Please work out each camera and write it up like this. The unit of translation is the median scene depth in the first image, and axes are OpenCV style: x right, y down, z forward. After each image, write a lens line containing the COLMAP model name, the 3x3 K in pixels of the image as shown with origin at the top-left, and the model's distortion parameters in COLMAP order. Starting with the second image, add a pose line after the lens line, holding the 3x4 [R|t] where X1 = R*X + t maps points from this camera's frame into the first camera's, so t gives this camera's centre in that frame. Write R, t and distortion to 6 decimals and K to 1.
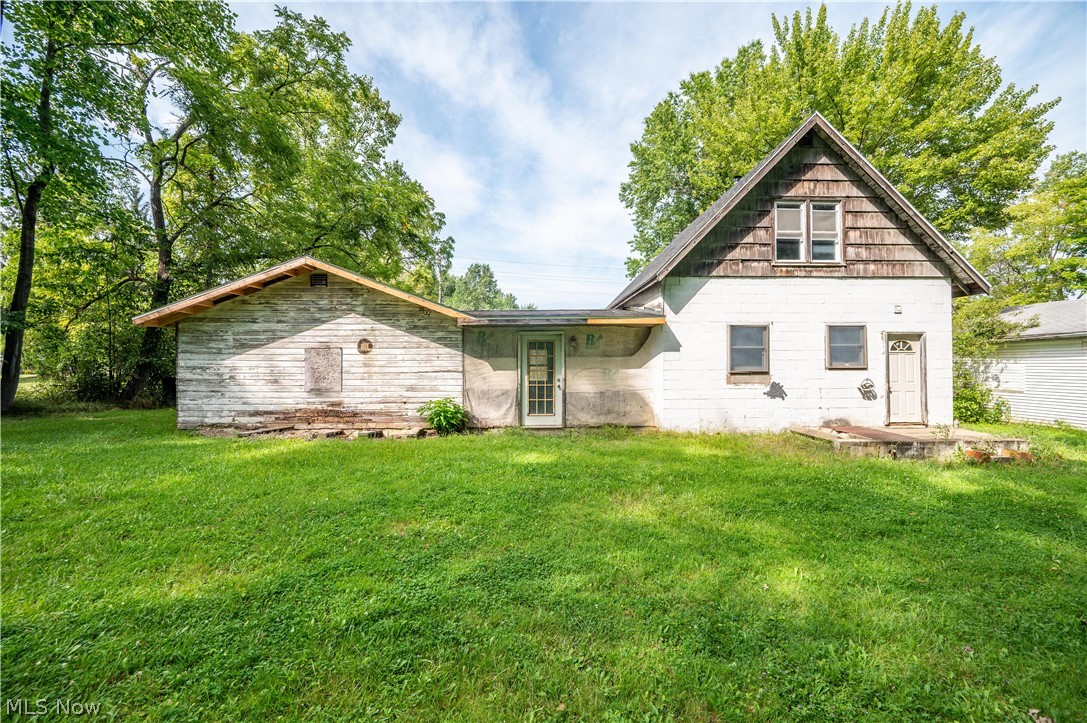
lens RADIAL K [[424.6, 0, 543.0], [0, 424.6, 354.9], [0, 0, 1]] dist [-0.000700, -0.000190]
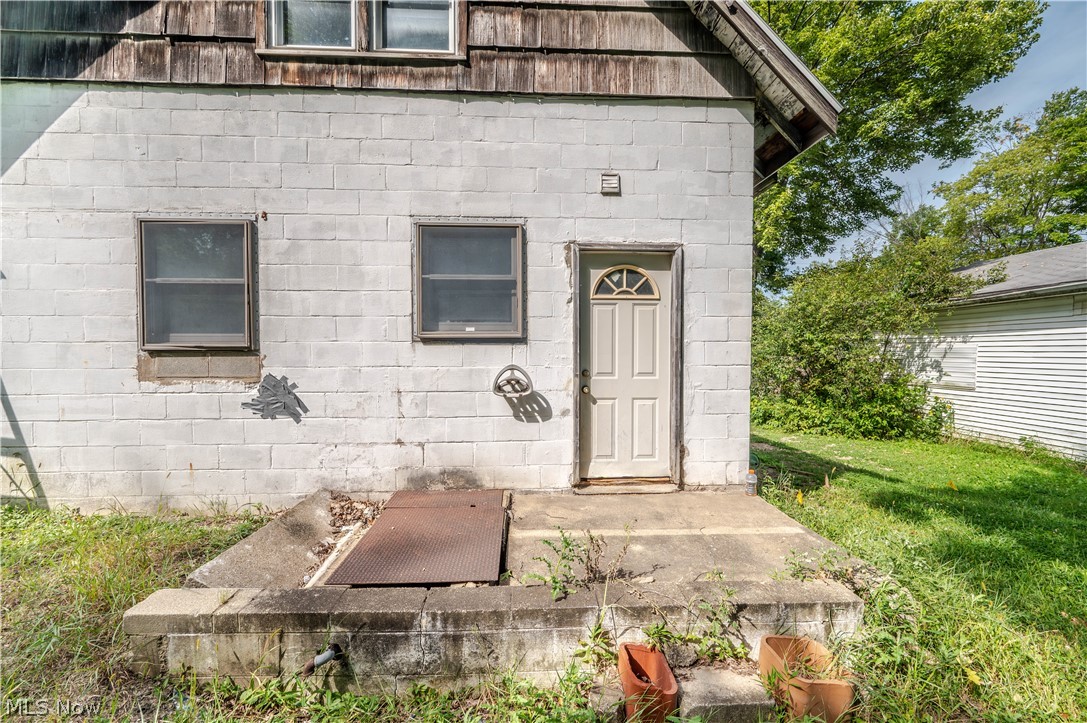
lens RADIAL K [[428.6, 0, 545.6], [0, 428.6, 361.2], [0, 0, 1]] dist [-0.001401, -0.000425]
pose [[0.999808, 0.000710, 0.019600, 0.773875], [-0.001524, 0.999136, 0.041538, 0.035560], [-0.019553, -0.041560, 0.998945, 0.613616]]
